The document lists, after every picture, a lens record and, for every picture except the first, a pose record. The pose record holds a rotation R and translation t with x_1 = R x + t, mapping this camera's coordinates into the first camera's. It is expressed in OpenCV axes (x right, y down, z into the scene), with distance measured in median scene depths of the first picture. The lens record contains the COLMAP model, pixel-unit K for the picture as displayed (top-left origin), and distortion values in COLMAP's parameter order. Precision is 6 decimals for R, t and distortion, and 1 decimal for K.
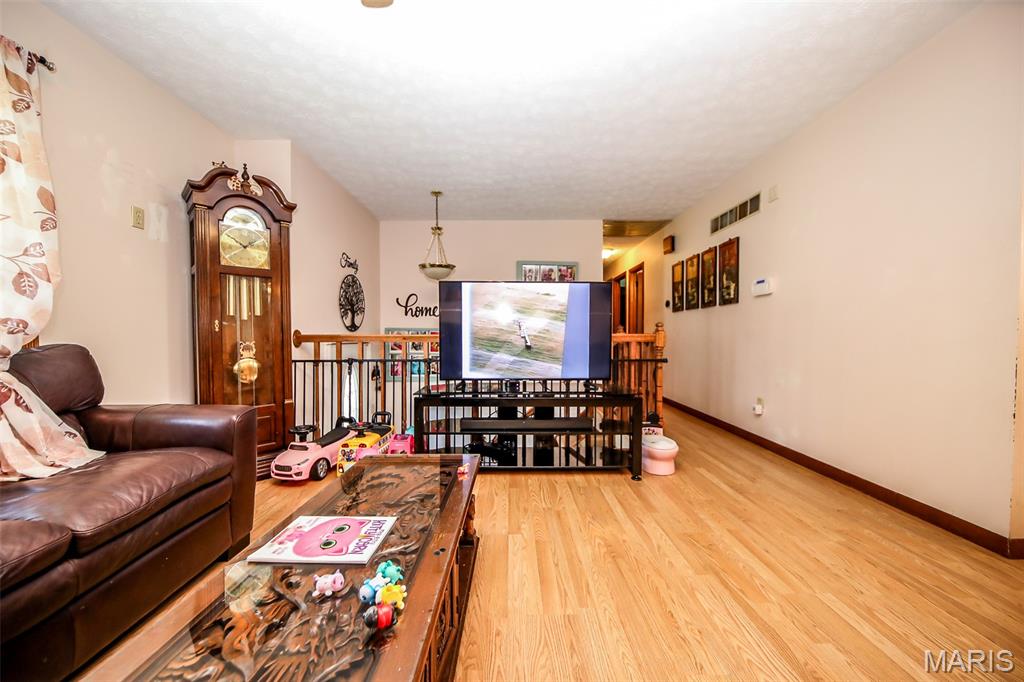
lens RADIAL K [[376.1, 0, 512.0], [0, 376.1, 341.0], [0, 0, 1]] dist [0.009129, -0.005236]
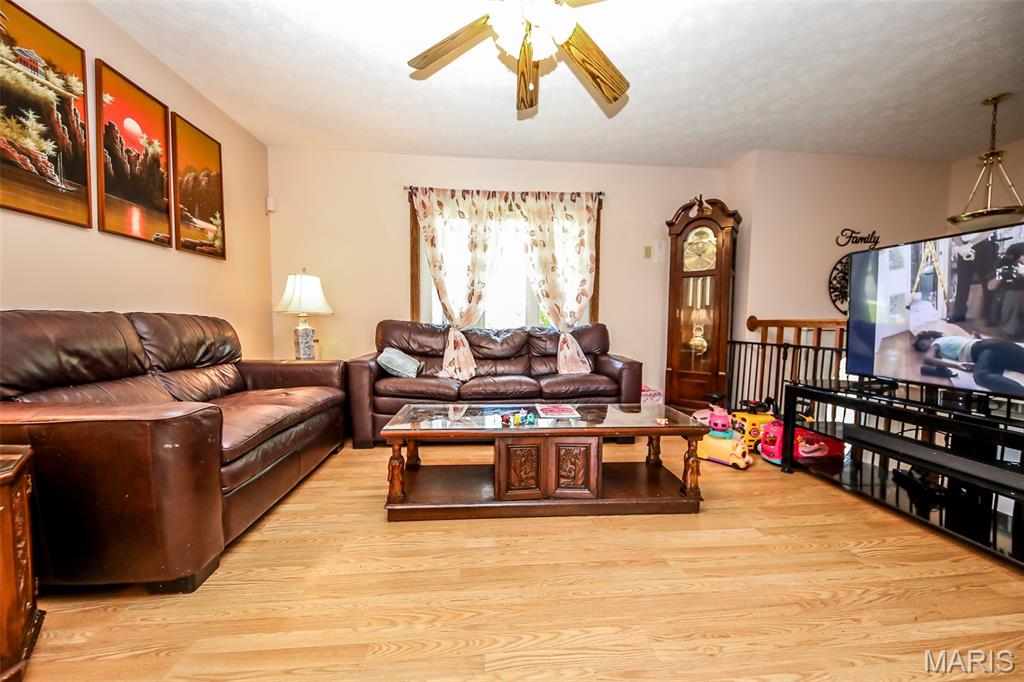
lens RADIAL K [[380.6, 0, 512.0], [0, 380.6, 341.0], [0, 0, 1]] dist [0.009153, -0.005287]
pose [[0.072541, 0.052015, -0.996008, 0.636263], [-0.024163, 0.998438, 0.050382, 0.007169], [0.997073, 0.020412, 0.073684, 0.225858]]
